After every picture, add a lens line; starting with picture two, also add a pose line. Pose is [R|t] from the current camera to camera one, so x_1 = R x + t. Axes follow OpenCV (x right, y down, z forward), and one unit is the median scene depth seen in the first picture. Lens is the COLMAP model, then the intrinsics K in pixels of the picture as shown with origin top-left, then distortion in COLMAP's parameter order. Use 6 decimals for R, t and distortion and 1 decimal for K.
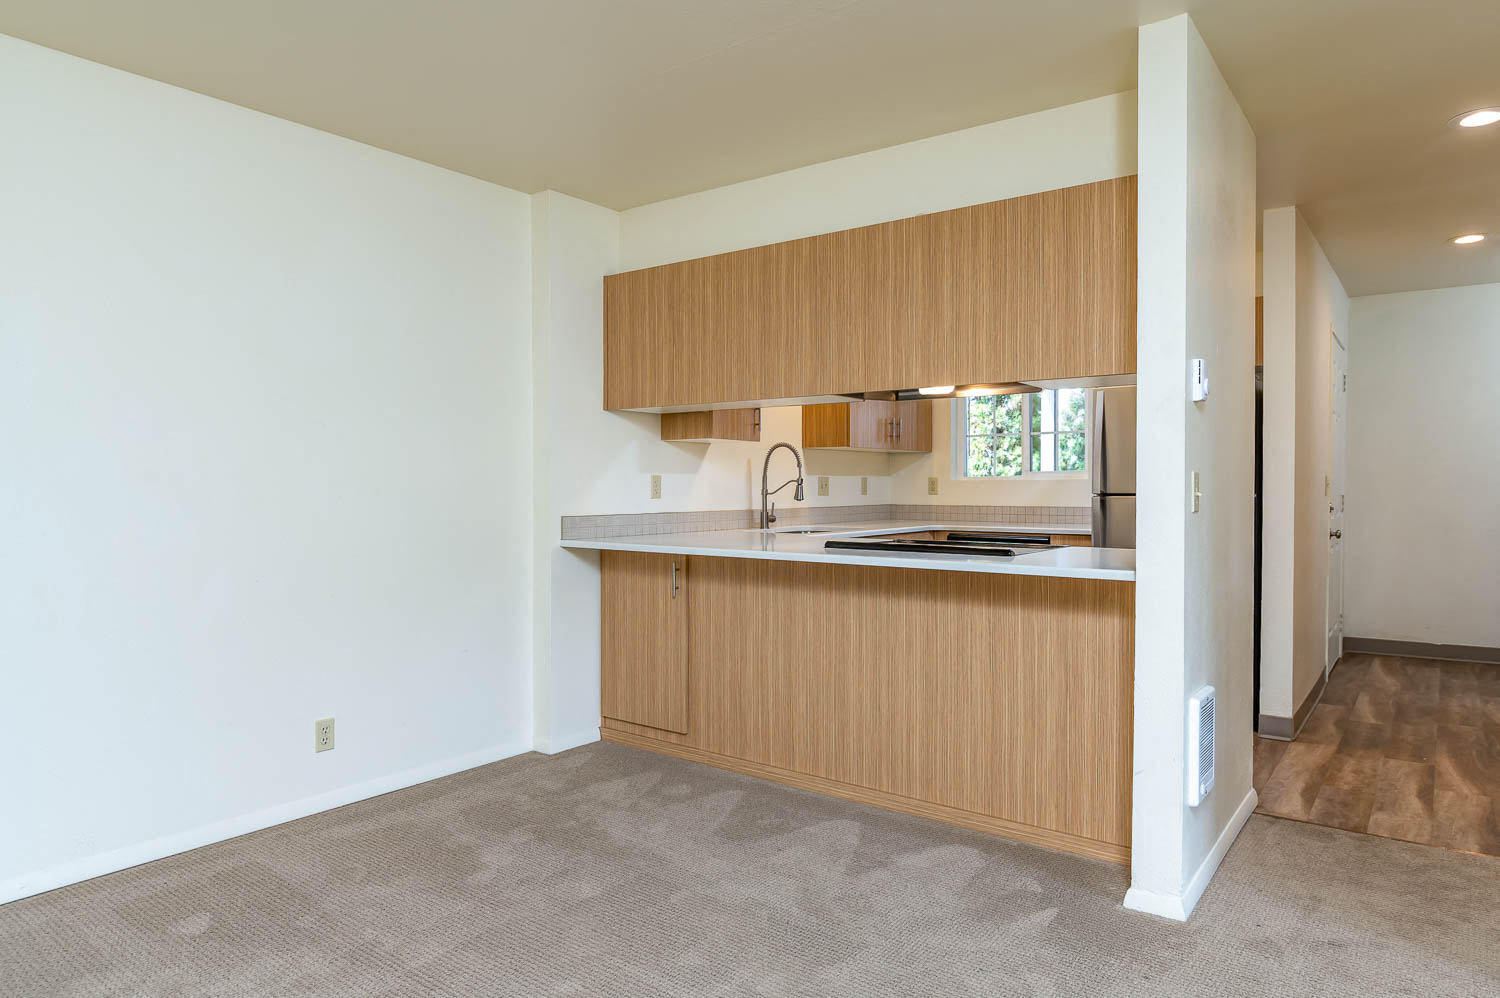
lens RADIAL K [[934.9, 0, 749.1], [0, 934.9, 499.5], [0, 0, 1]] dist [-0.008391, -0.000578]
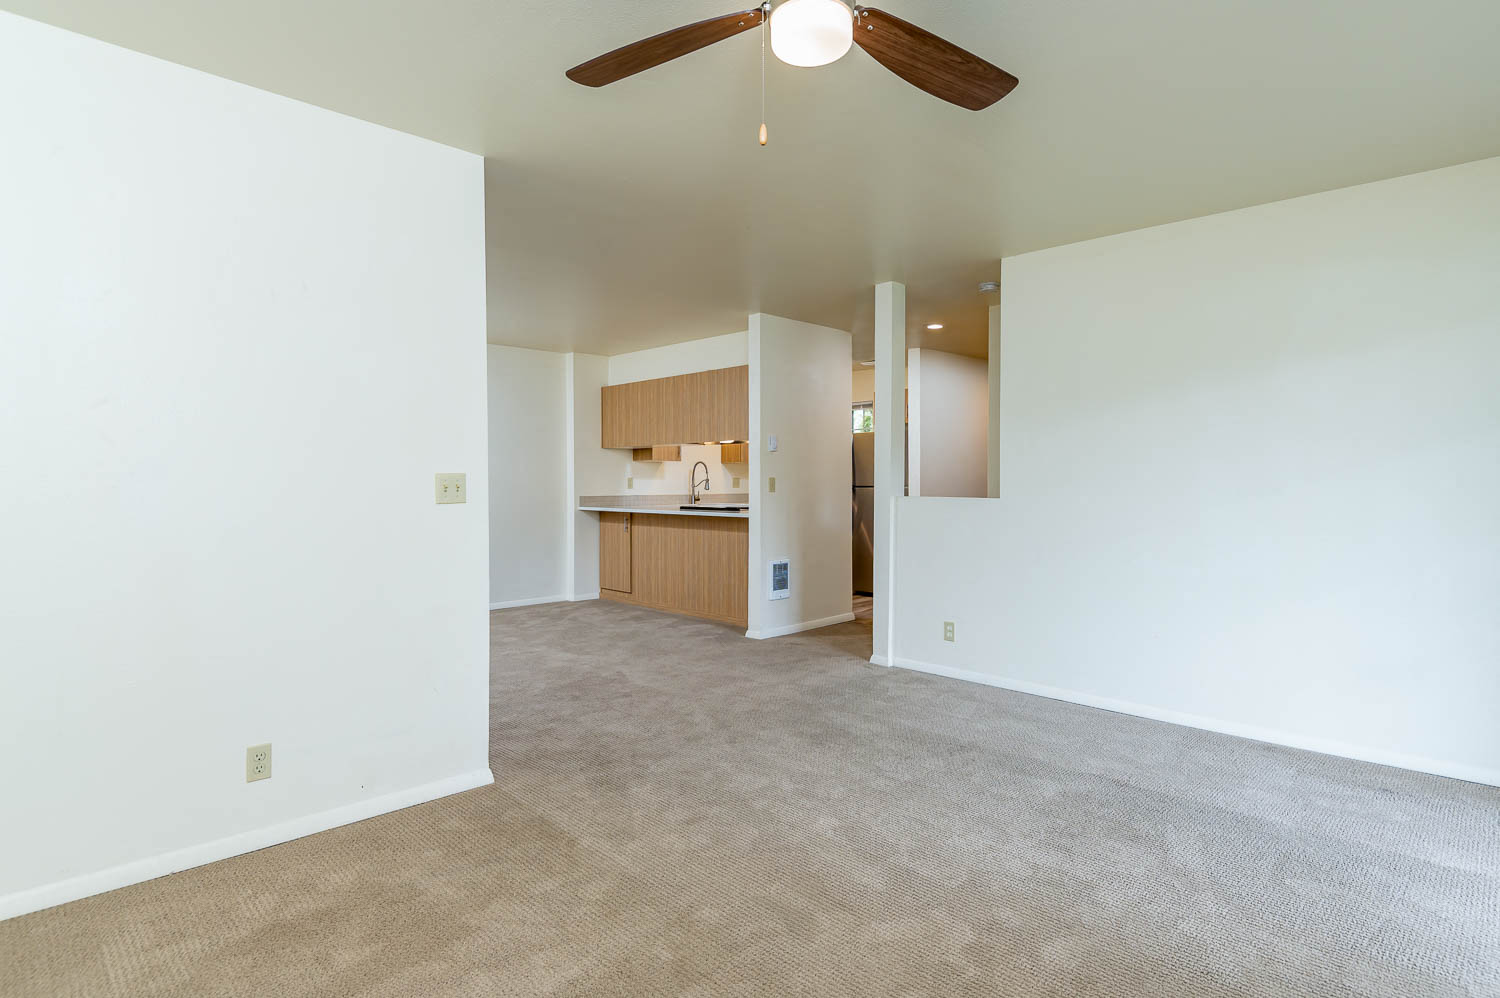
lens RADIAL K [[768.1, 0, 755.3], [0, 768.1, 486.0], [0, 0, 1]] dist [-0.009288, -0.006495]
pose [[0.989958, -0.000253, -0.141359, 0.473068], [-0.001615, 0.999913, -0.013102, 0.017509], [0.141350, 0.013199, 0.989872, -0.761884]]
